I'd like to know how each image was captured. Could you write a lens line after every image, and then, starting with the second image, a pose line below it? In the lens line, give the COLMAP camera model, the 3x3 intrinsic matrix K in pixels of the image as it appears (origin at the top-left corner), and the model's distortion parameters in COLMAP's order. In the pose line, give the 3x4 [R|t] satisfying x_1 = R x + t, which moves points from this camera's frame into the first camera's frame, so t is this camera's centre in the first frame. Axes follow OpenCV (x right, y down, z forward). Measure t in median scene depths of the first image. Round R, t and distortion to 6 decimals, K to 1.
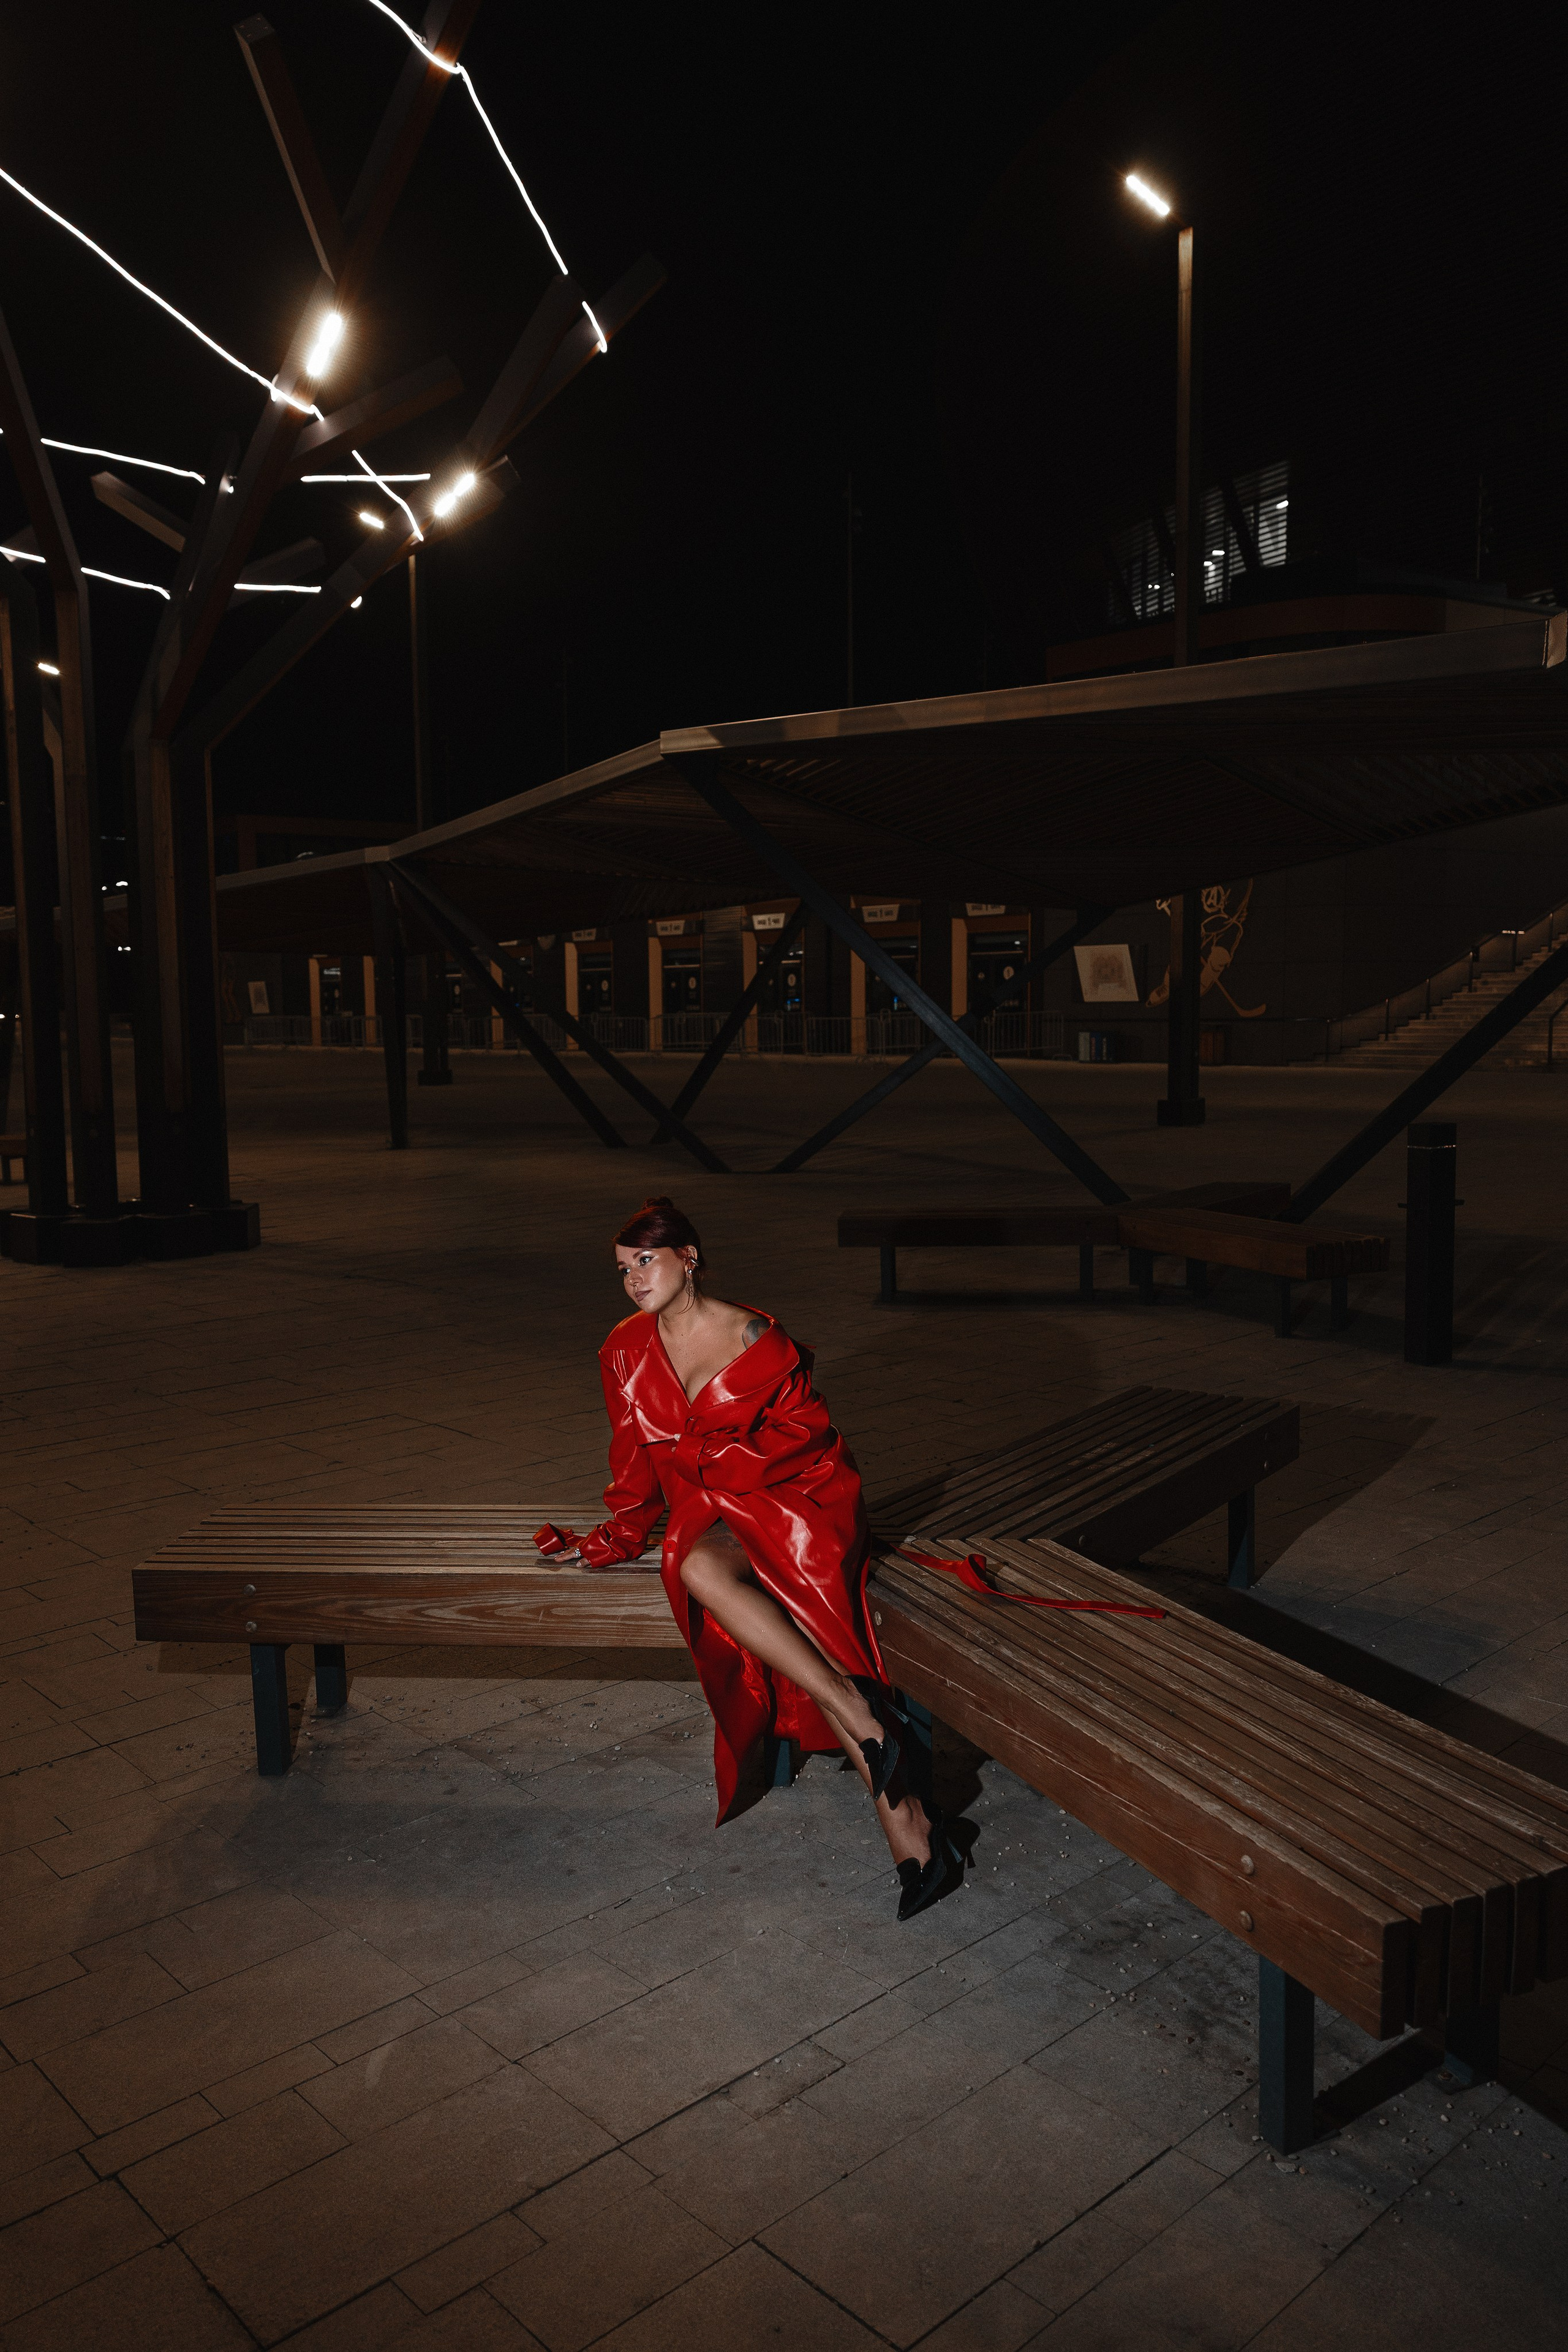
lens RADIAL K [[1563.1, 0, 784.0], [0, 1563.1, 1176.0], [0, 0, 1]] dist [-0.002497, -0.000001]
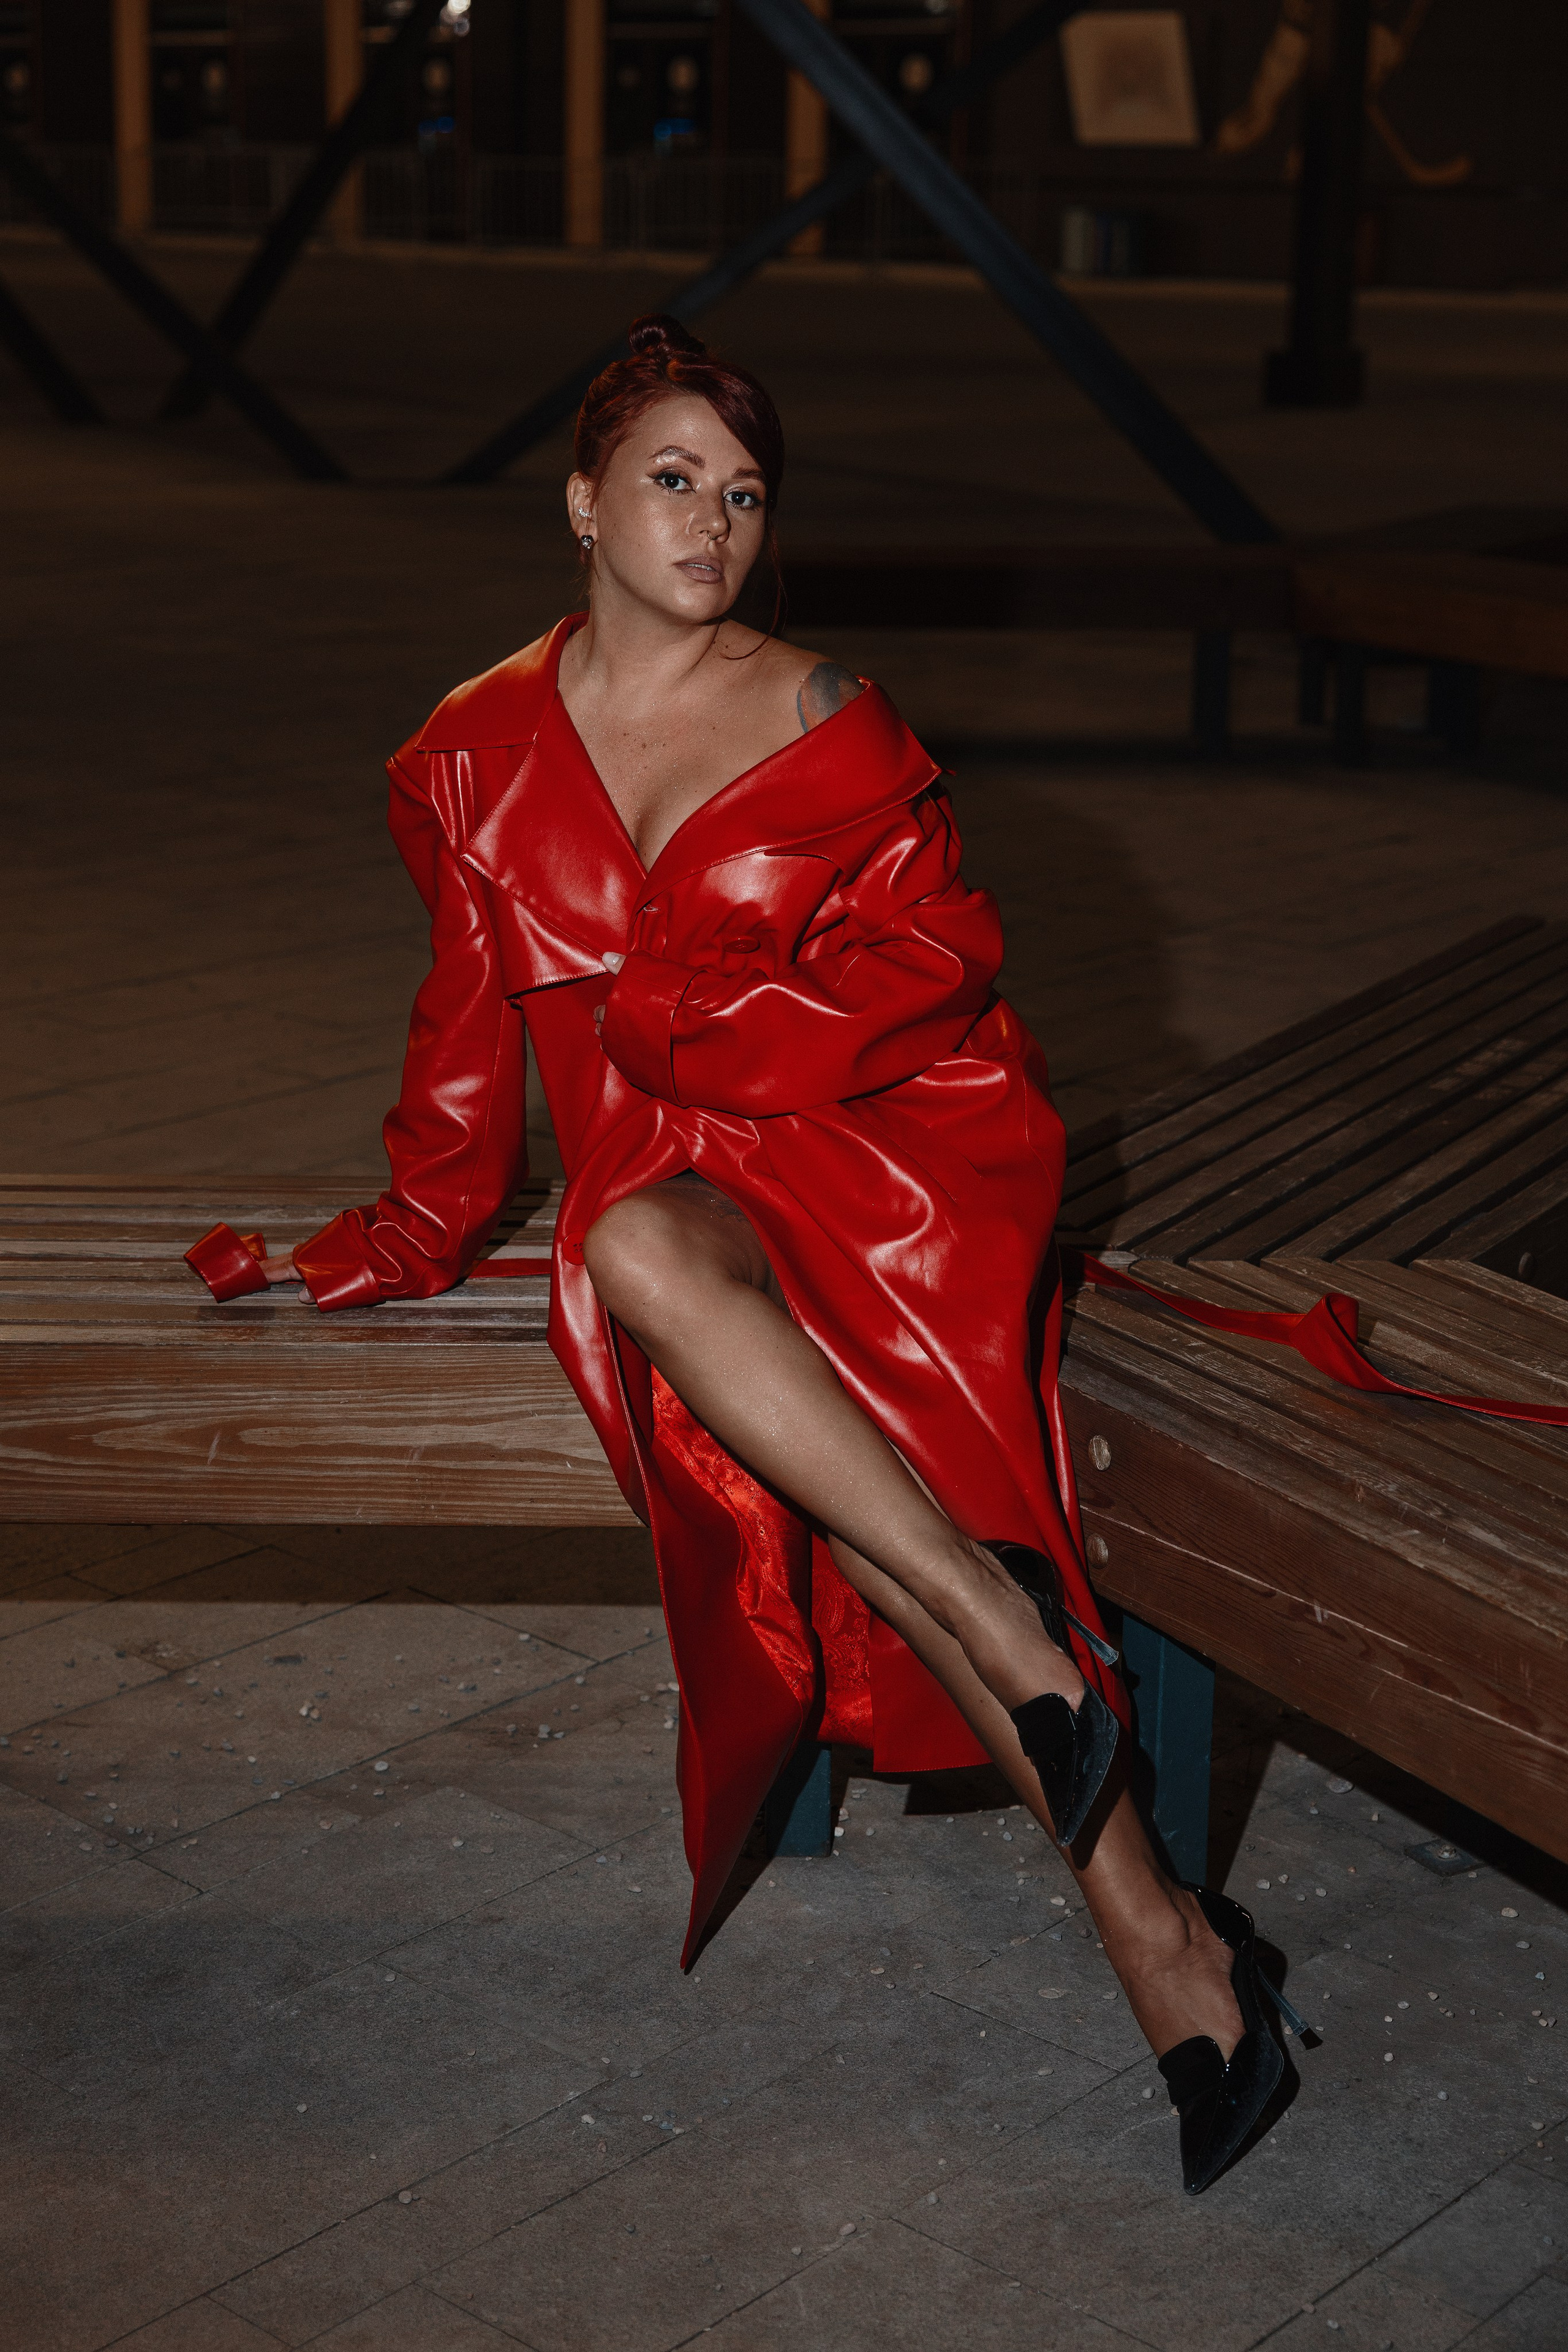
lens RADIAL K [[3604.7, 0, 784.0], [0, 3604.7, 1176.0], [0, 0, 1]] dist [0.020386, -0.034168]
pose [[0.998341, 0.002126, 0.057533, -0.066425], [-0.013450, 0.980277, 0.197169, 0.038796], [-0.055979, -0.197616, 0.978680, 0.136314]]
